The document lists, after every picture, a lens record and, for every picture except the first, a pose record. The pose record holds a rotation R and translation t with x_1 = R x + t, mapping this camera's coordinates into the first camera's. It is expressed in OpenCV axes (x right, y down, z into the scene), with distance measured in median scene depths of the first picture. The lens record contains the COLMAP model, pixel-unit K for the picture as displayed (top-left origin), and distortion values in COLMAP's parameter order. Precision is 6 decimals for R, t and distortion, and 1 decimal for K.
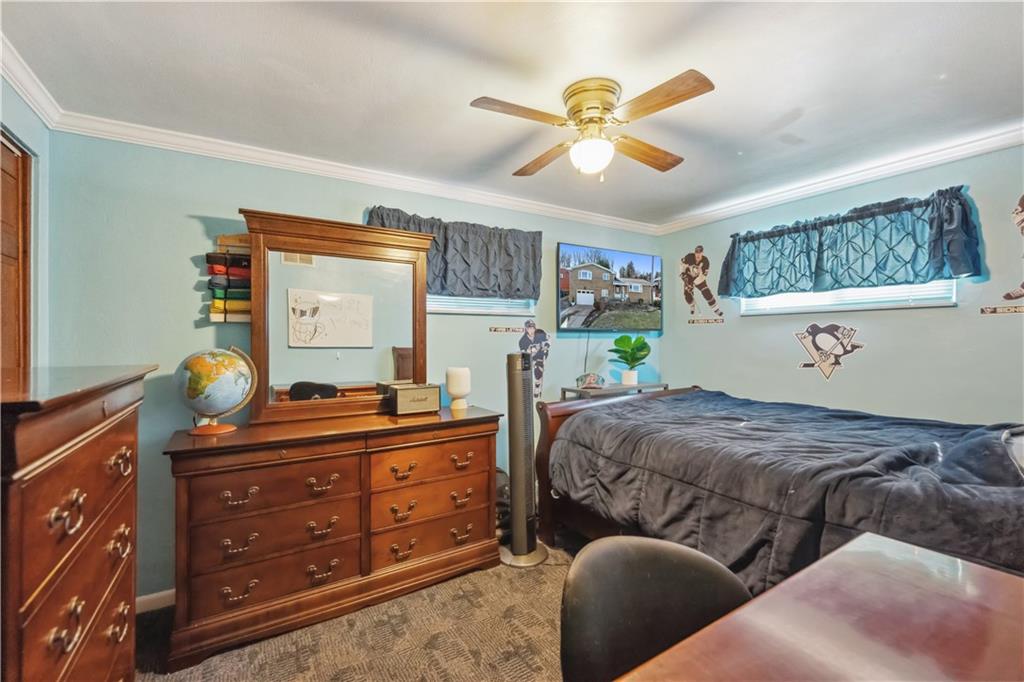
lens RADIAL K [[451.4, 0, 513.3], [0, 451.4, 315.0], [0, 0, 1]] dist [-0.000296, -0.000006]
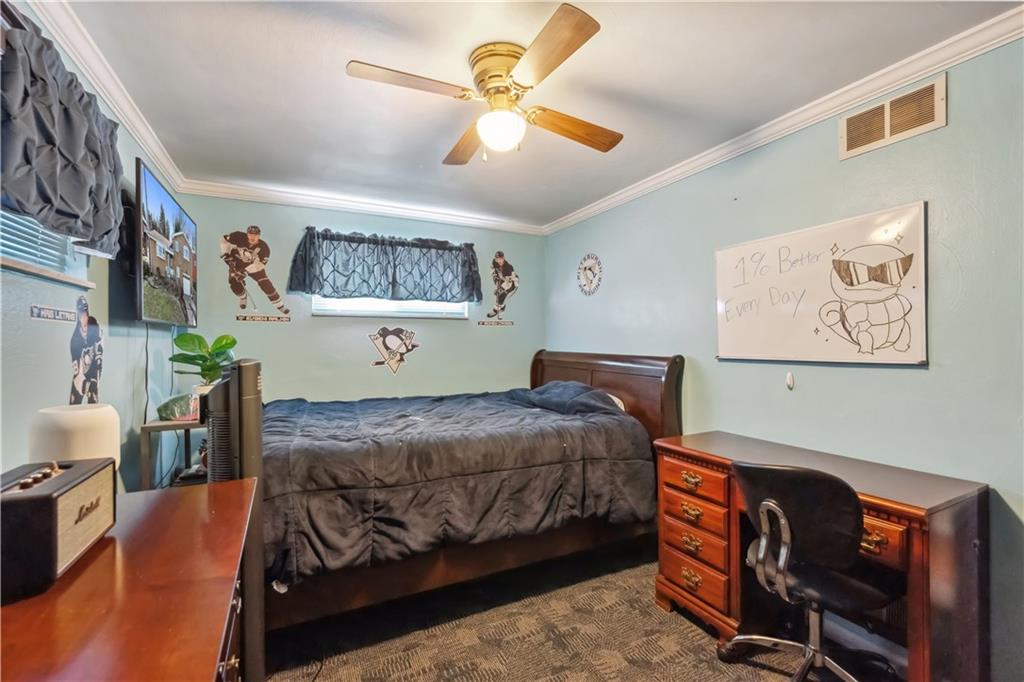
lens RADIAL K [[442.5, 0, 515.0], [0, 442.5, 334.9], [0, 0, 1]] dist [0.000365, 0.000069]
pose [[0.078588, 0.018108, 0.996743, -0.413819], [-0.052128, 0.998542, -0.014030, 0.036208], [-0.995543, -0.050855, 0.079418, 0.544372]]
